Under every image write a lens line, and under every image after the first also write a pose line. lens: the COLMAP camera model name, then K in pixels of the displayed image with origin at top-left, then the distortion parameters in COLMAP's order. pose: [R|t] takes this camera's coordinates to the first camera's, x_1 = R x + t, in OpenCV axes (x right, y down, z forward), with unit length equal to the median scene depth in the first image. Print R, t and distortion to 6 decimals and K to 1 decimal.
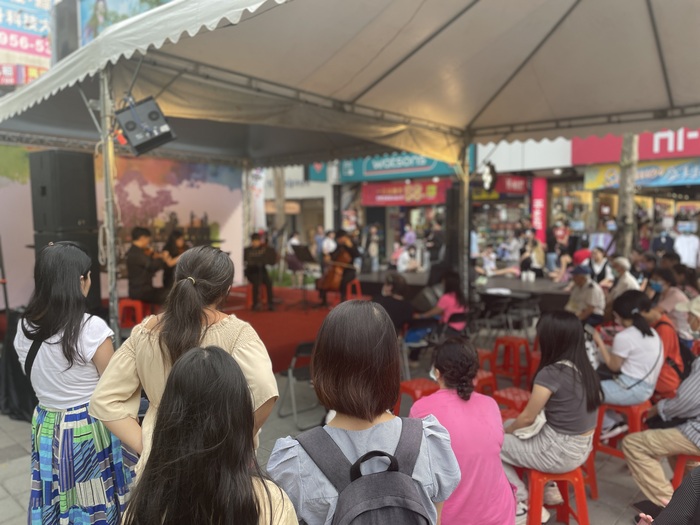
lens RADIAL K [[518.6, 0, 350.0], [0, 518.6, 262.5], [0, 0, 1]] dist [0.001415, 0.000192]
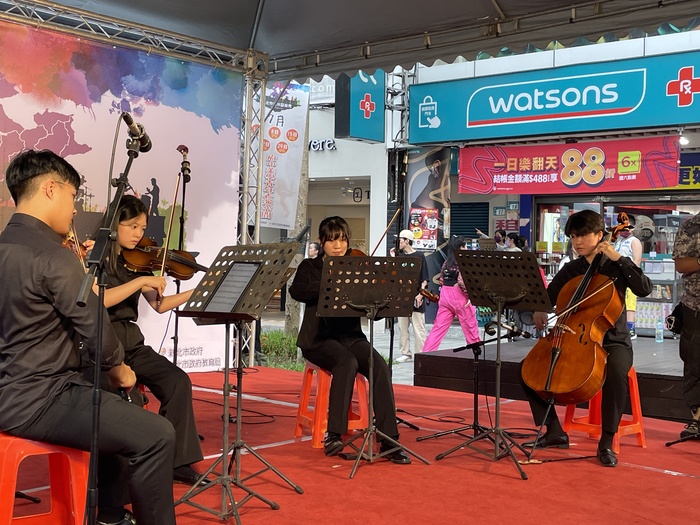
lens RADIAL K [[959.2, 0, 350.0], [0, 959.2, 262.5], [0, 0, 1]] dist [0.012780, 0.006158]
pose [[0.999744, 0.022577, 0.001460, -0.072155], [-0.022447, 0.997903, -0.060705, 0.003081], [-0.002828, 0.060657, 0.998155, 0.157251]]
